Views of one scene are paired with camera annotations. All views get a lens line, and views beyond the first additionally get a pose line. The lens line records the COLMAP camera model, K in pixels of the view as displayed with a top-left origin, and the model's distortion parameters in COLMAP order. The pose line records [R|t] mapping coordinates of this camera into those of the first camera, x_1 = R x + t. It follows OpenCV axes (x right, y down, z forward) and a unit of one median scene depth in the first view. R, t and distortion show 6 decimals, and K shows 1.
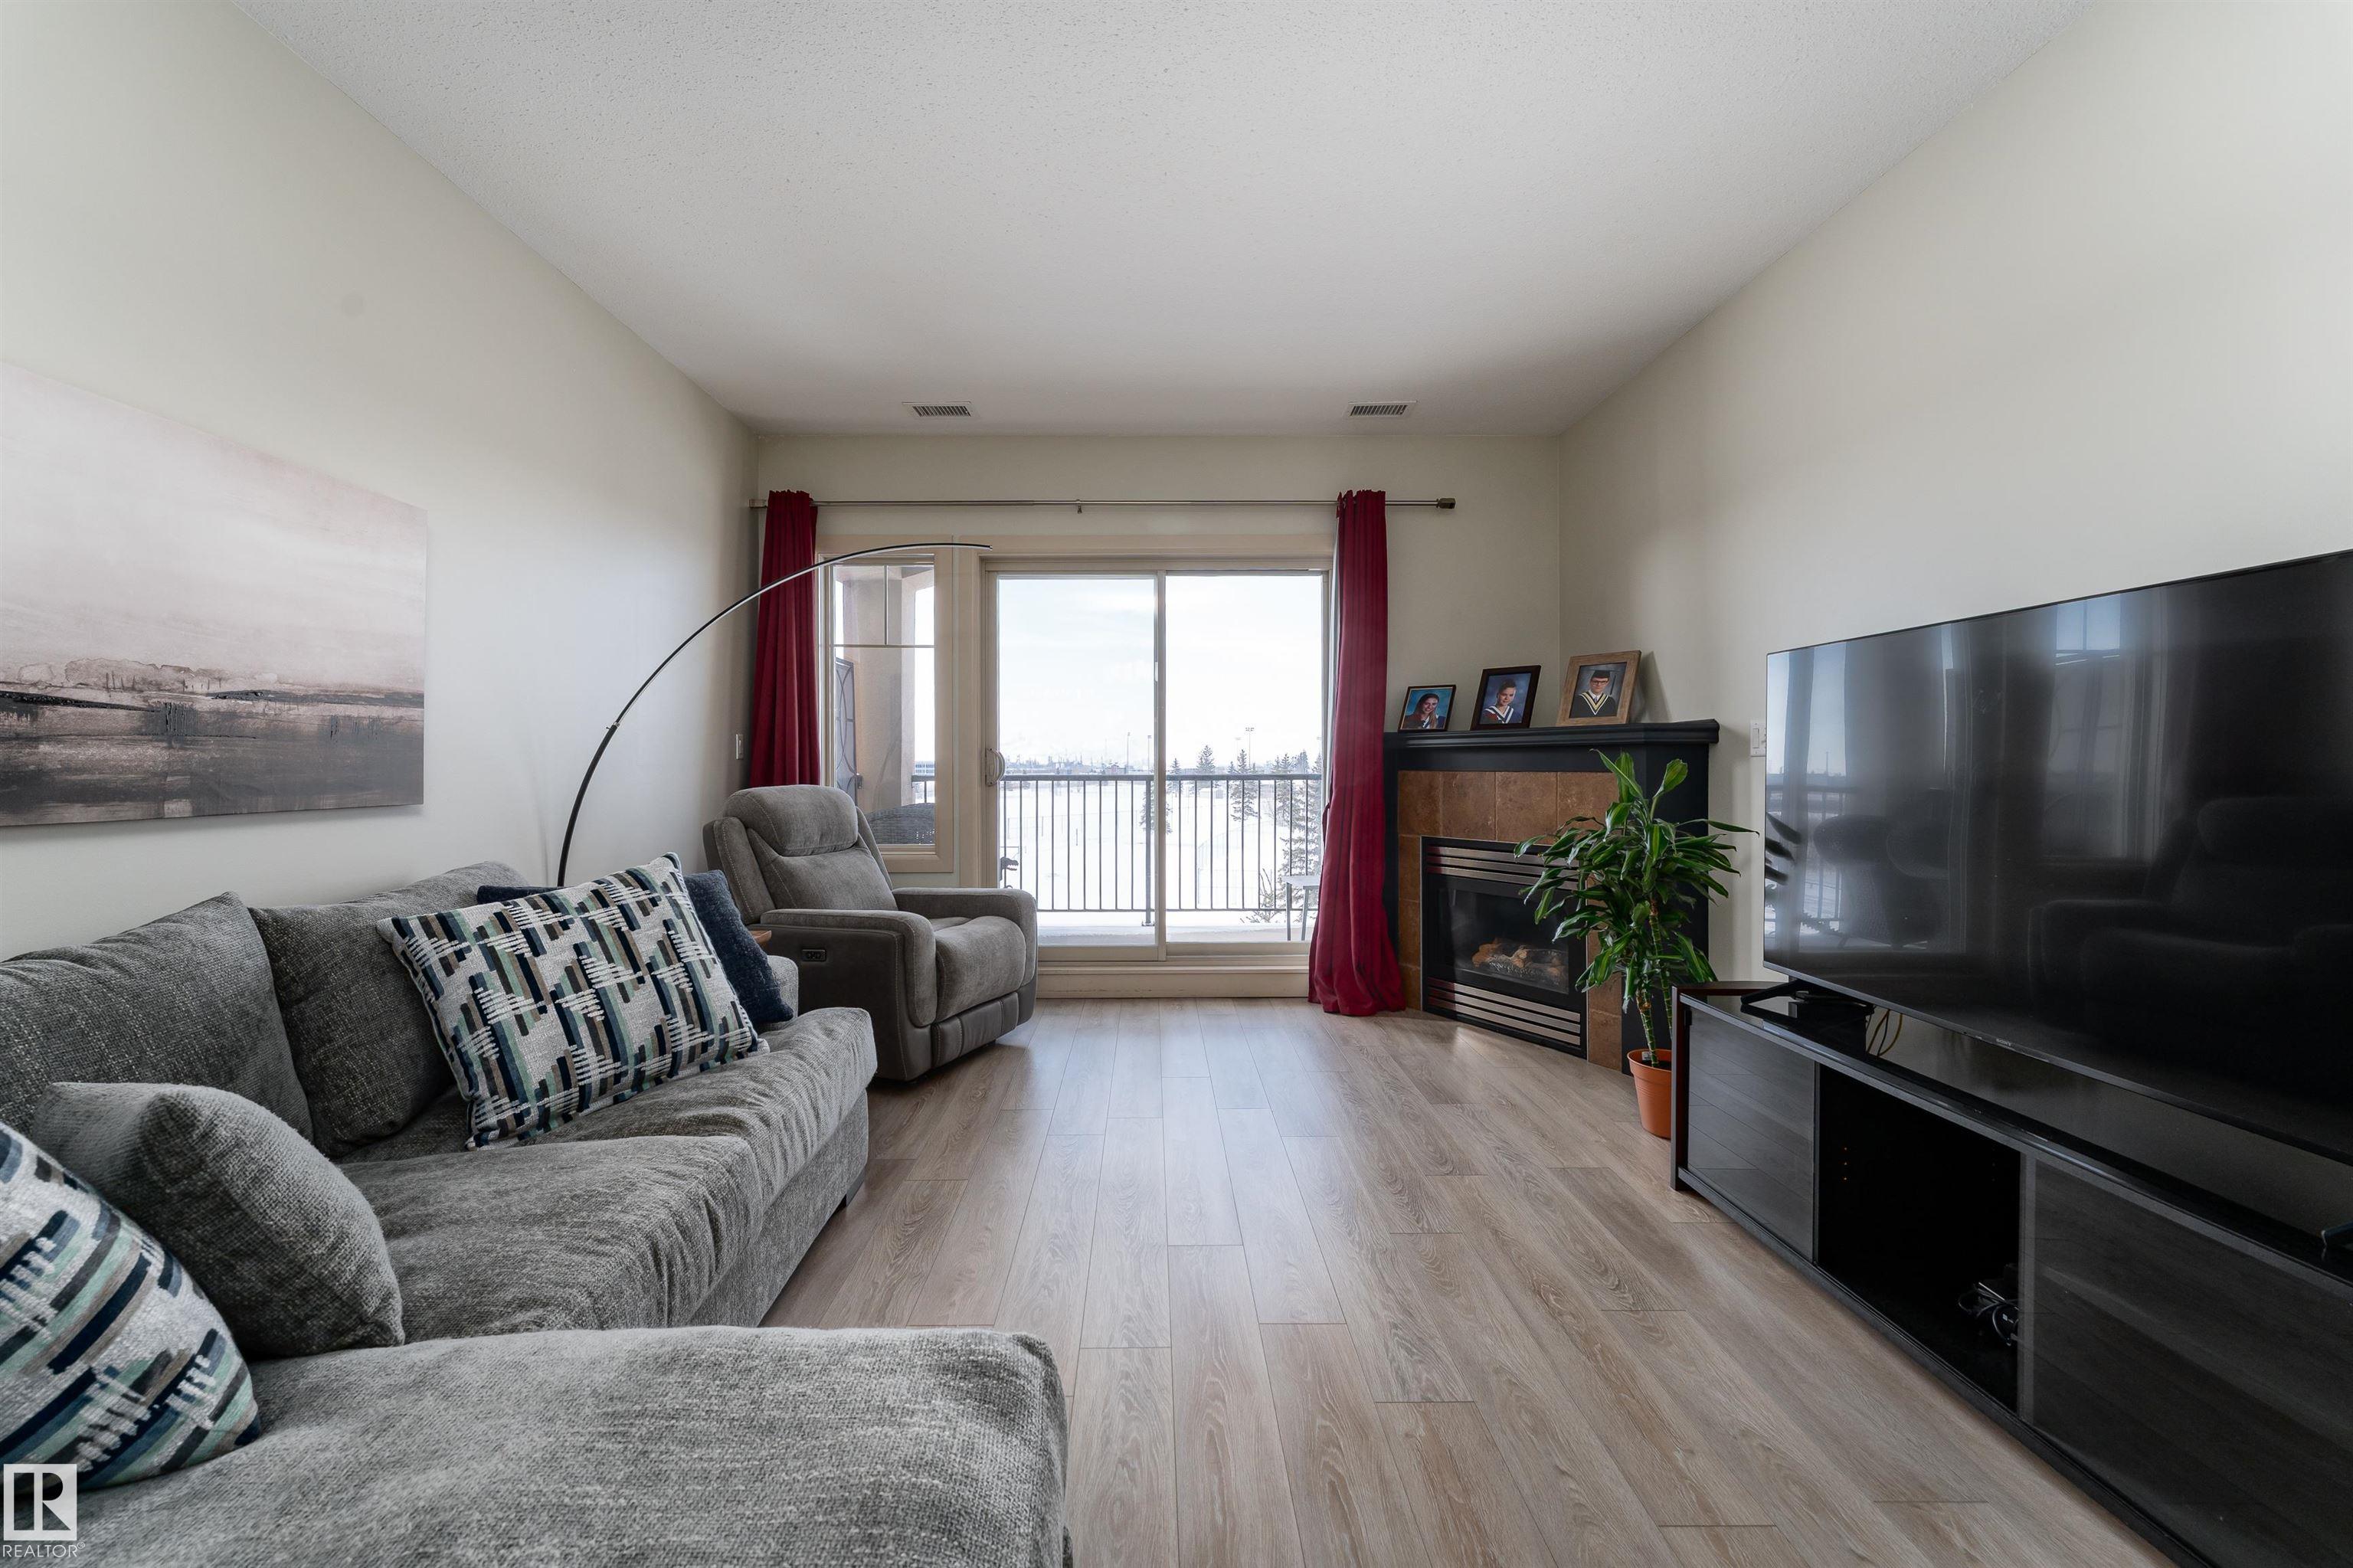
lens RADIAL K [[957.3, 0, 1137.2], [0, 957.3, 761.5], [0, 0, 1]] dist [0.001094, 0.000071]
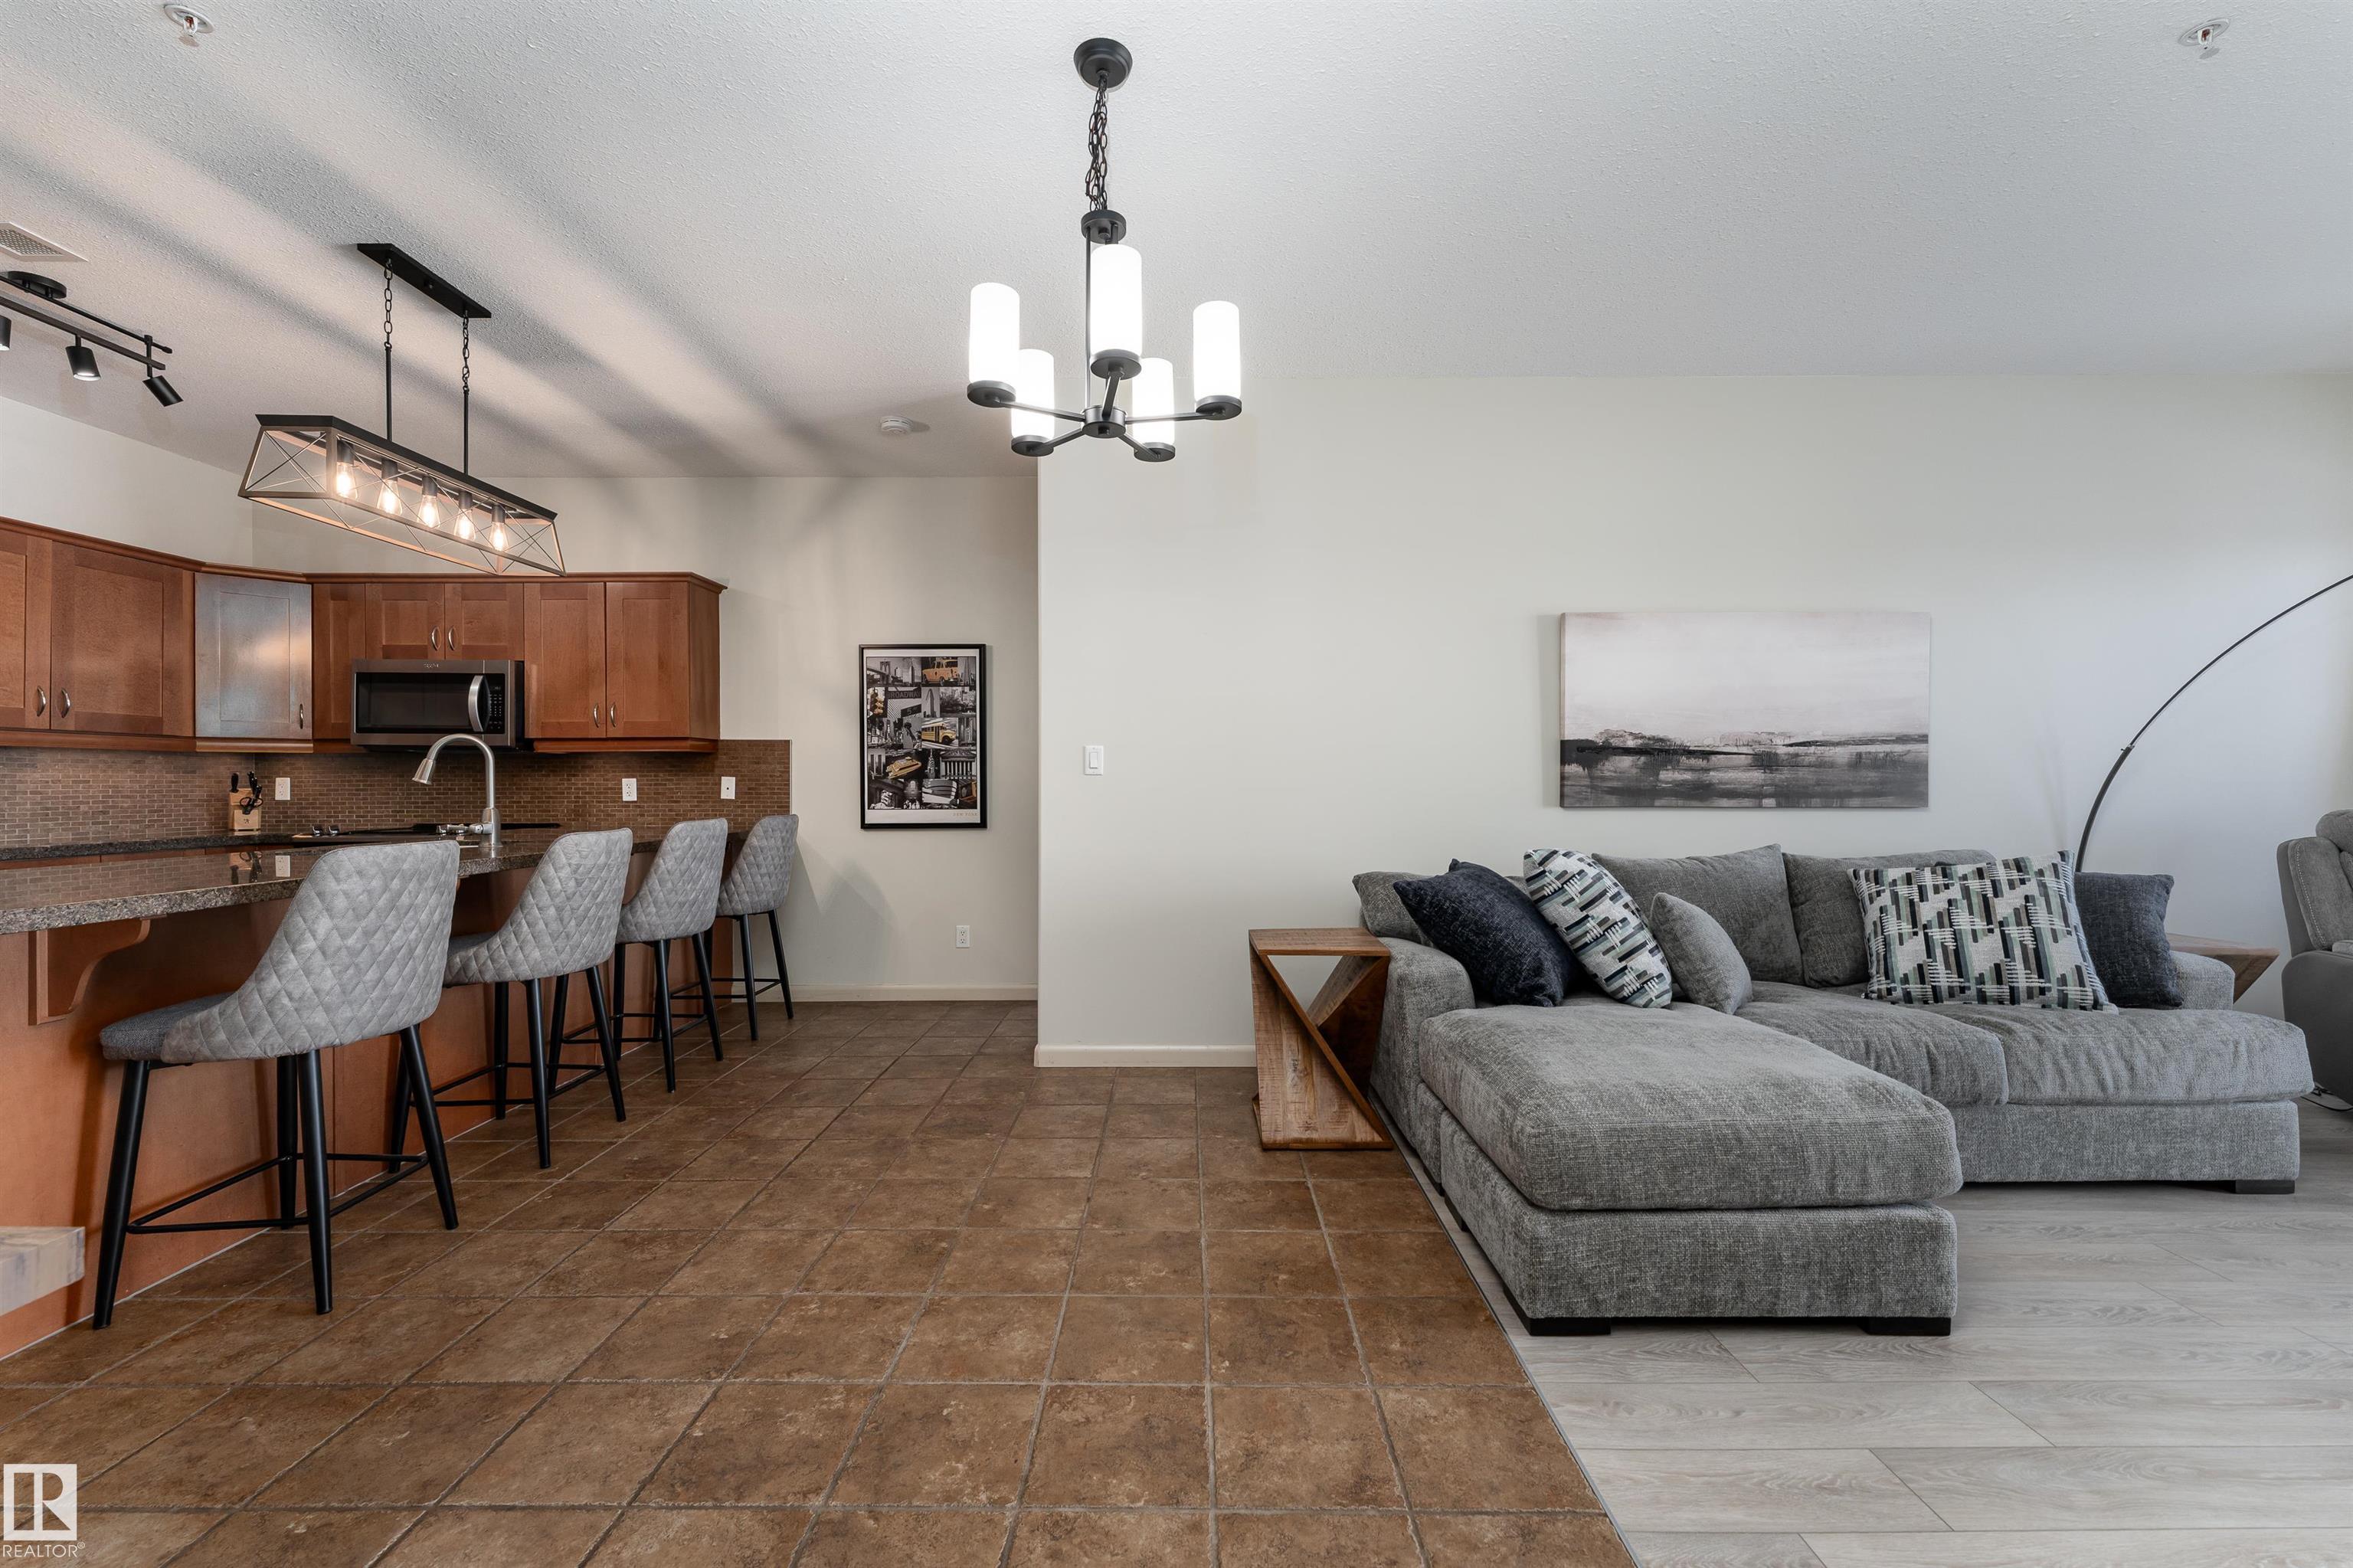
lens RADIAL K [[933.9, 0, 1209.3], [0, 933.9, 781.5], [0, 0, 1]] dist [0.002064, 0.000414]
pose [[0.024265, 0.001755, -0.999704, 0.582534], [0.000566, 0.999998, 0.001770, 0.000344], [0.999705, -0.000609, 0.024264, -0.142056]]
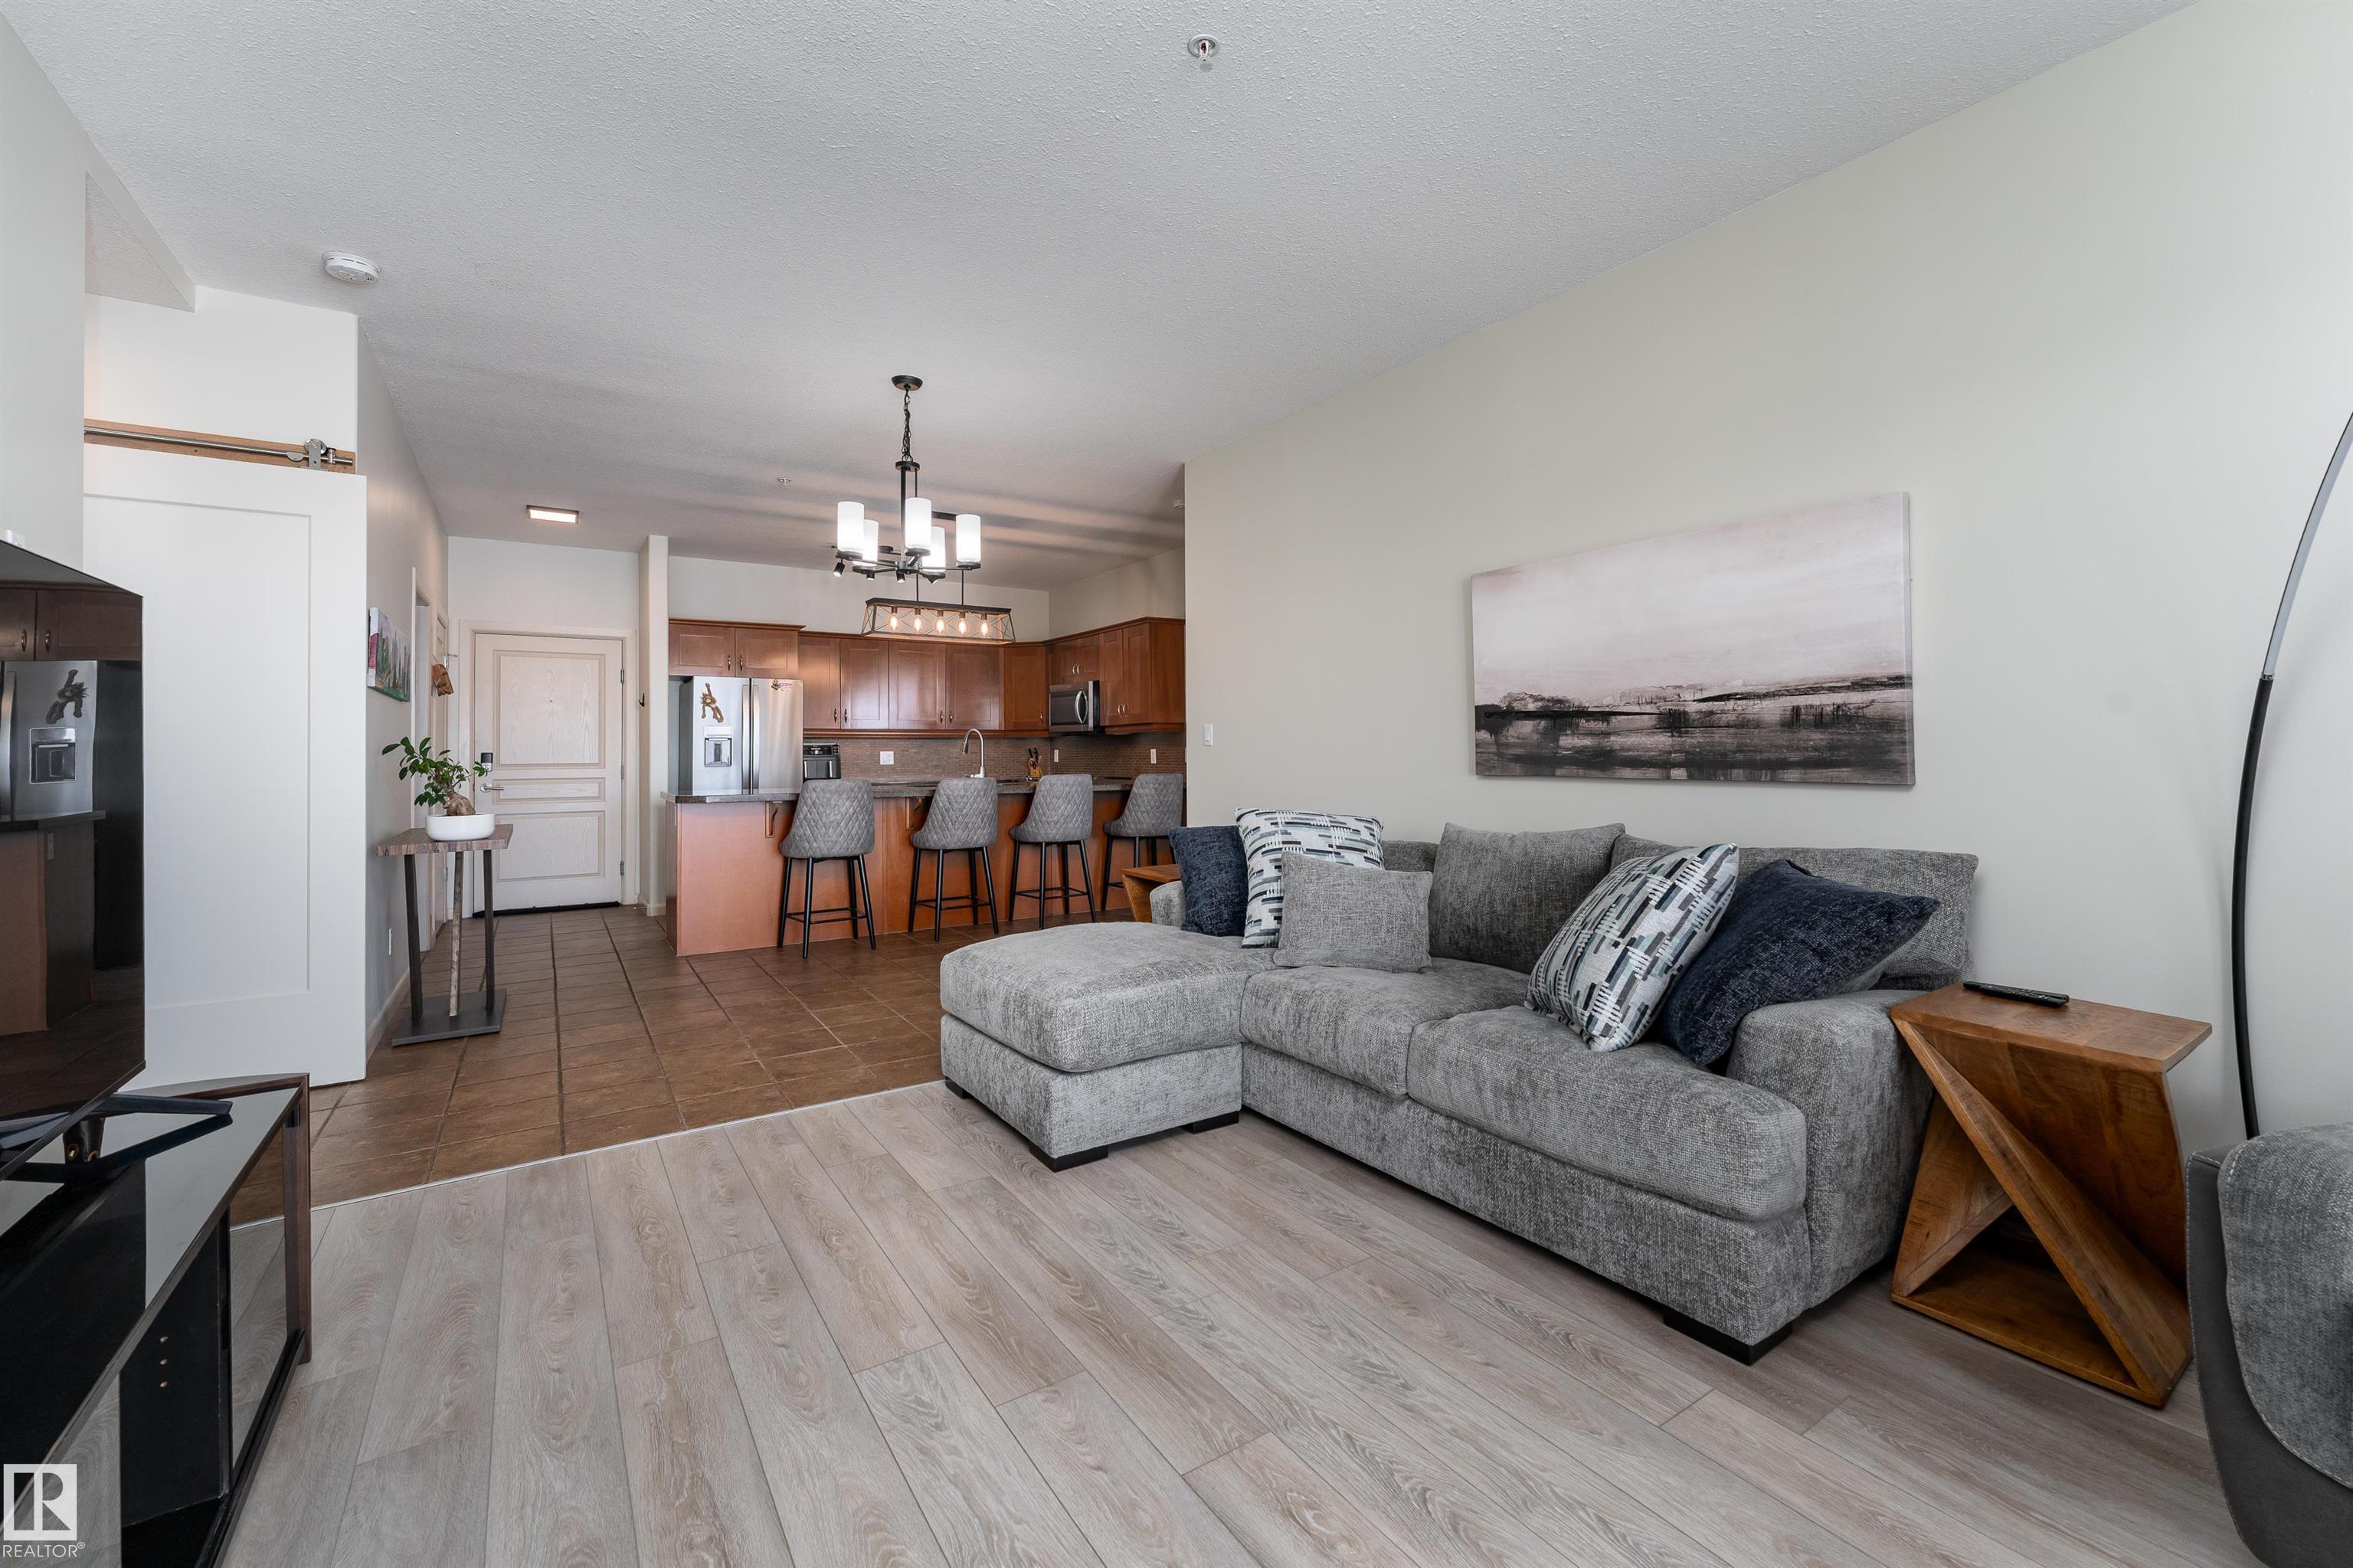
lens RADIAL K [[993.3, 0, 1244.0], [0, 993.3, 735.4], [0, 0, 1]] dist [0.002609, 0.000013]
pose [[-0.799731, -0.000761, -0.600358, 0.362067], [0.009879, 0.999847, -0.014428, 0.001098], [0.600277, -0.017469, -0.799601, 1.169683]]
